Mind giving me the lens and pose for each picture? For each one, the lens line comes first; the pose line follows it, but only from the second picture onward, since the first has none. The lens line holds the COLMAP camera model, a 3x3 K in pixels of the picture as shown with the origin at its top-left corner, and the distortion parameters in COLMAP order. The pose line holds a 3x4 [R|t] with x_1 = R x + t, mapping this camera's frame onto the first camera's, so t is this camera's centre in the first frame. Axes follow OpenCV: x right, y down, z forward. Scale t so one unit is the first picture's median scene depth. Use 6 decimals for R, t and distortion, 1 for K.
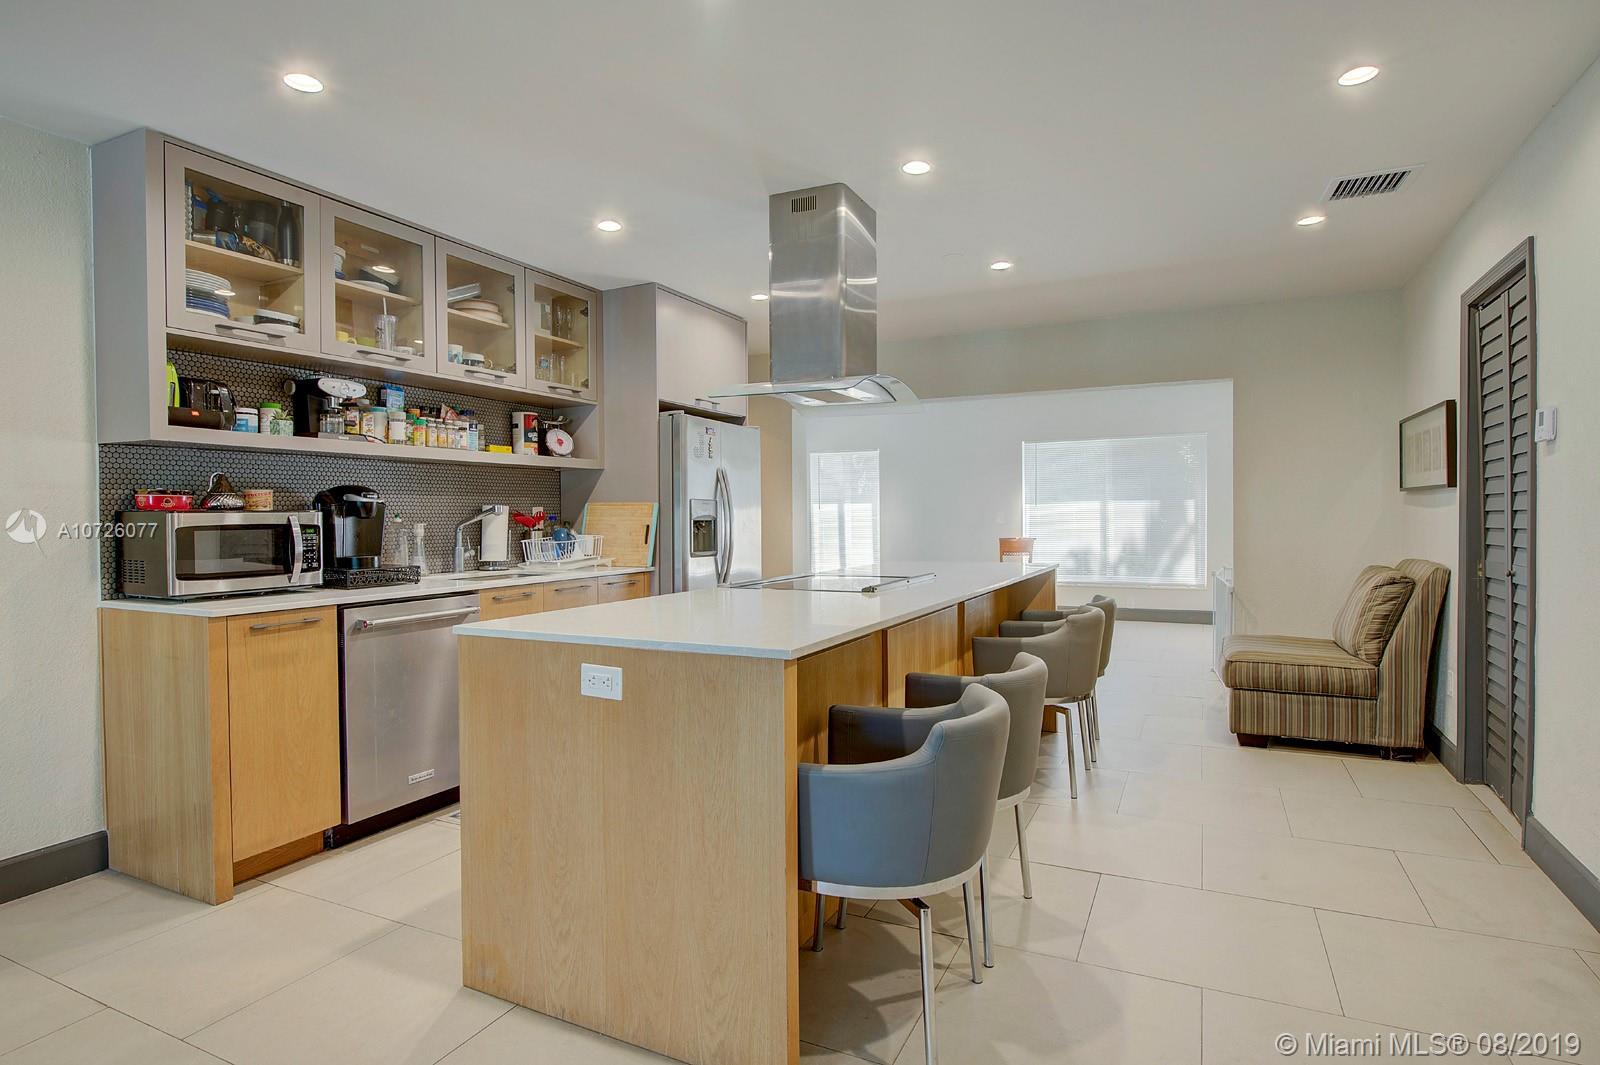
lens RADIAL K [[854.8, 0, 799.6], [0, 854.8, 541.3], [0, 0, 1]] dist [-0.004802, -0.000629]
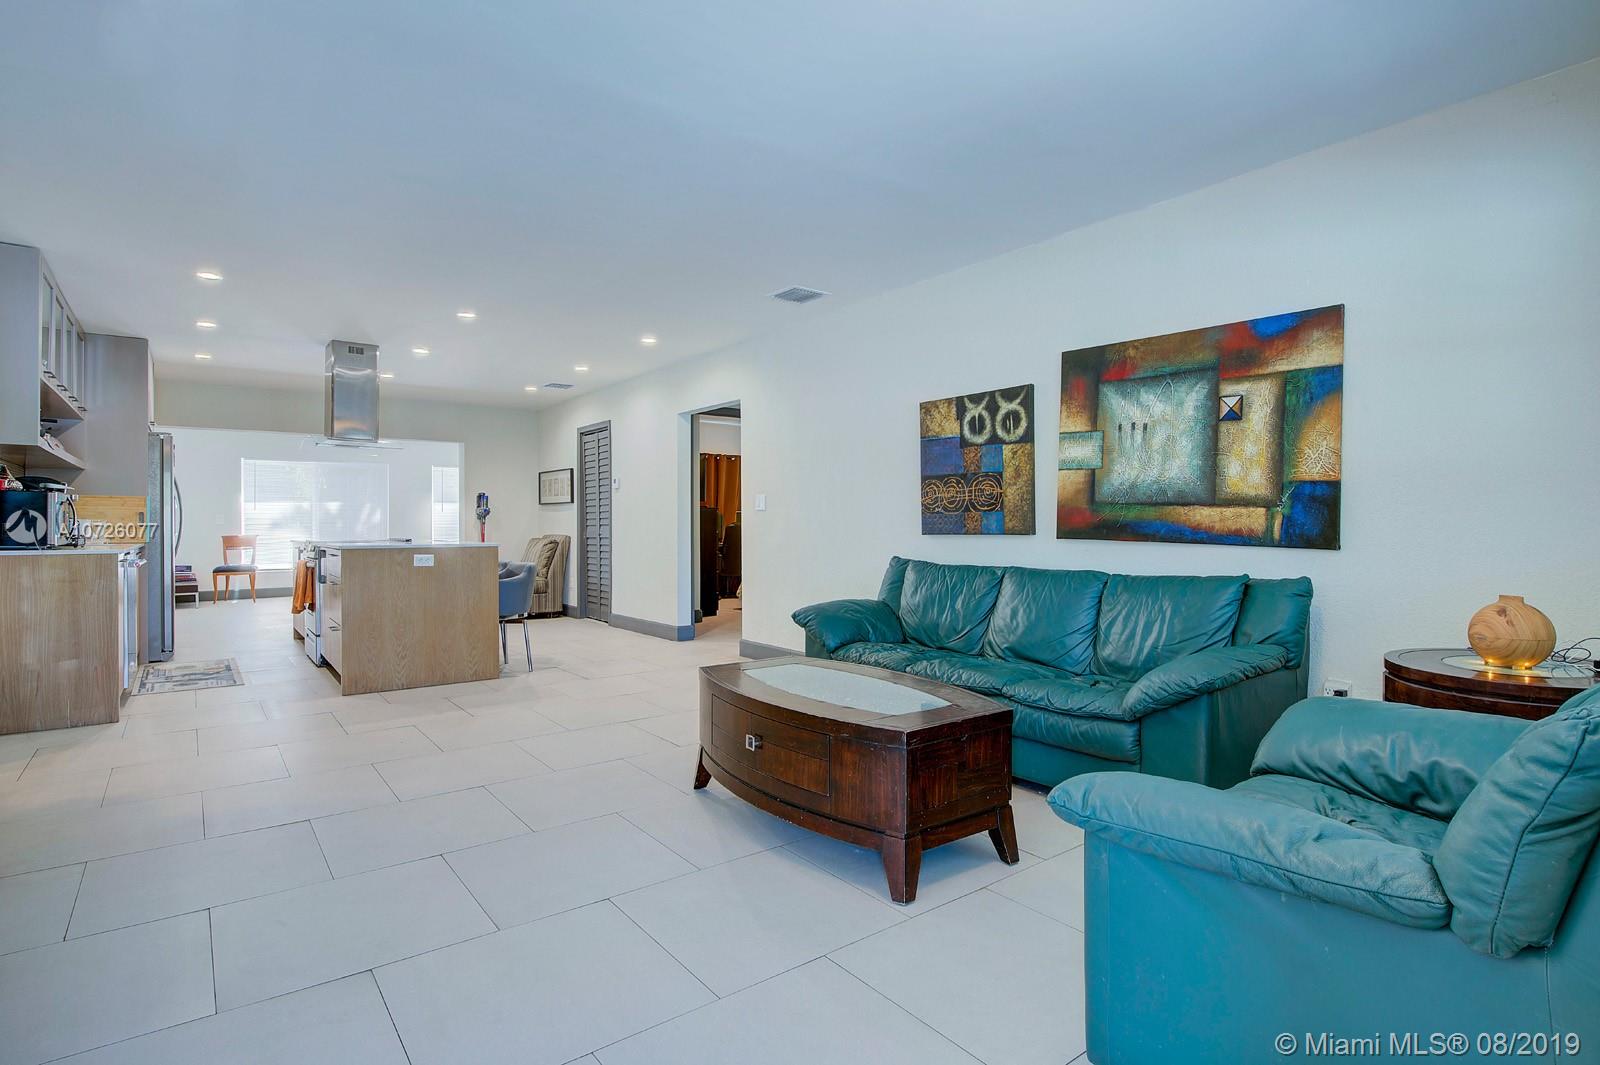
lens RADIAL K [[822.7, 0, 801.2], [0, 822.7, 531.8], [0, 0, 1]] dist [0.000788, -0.000002]
pose [[0.461529, 0.001558, 0.887124, -1.050238], [0.023623, 0.999622, -0.014046, 0.069849], [-0.886811, 0.027439, 0.461318, -0.693630]]
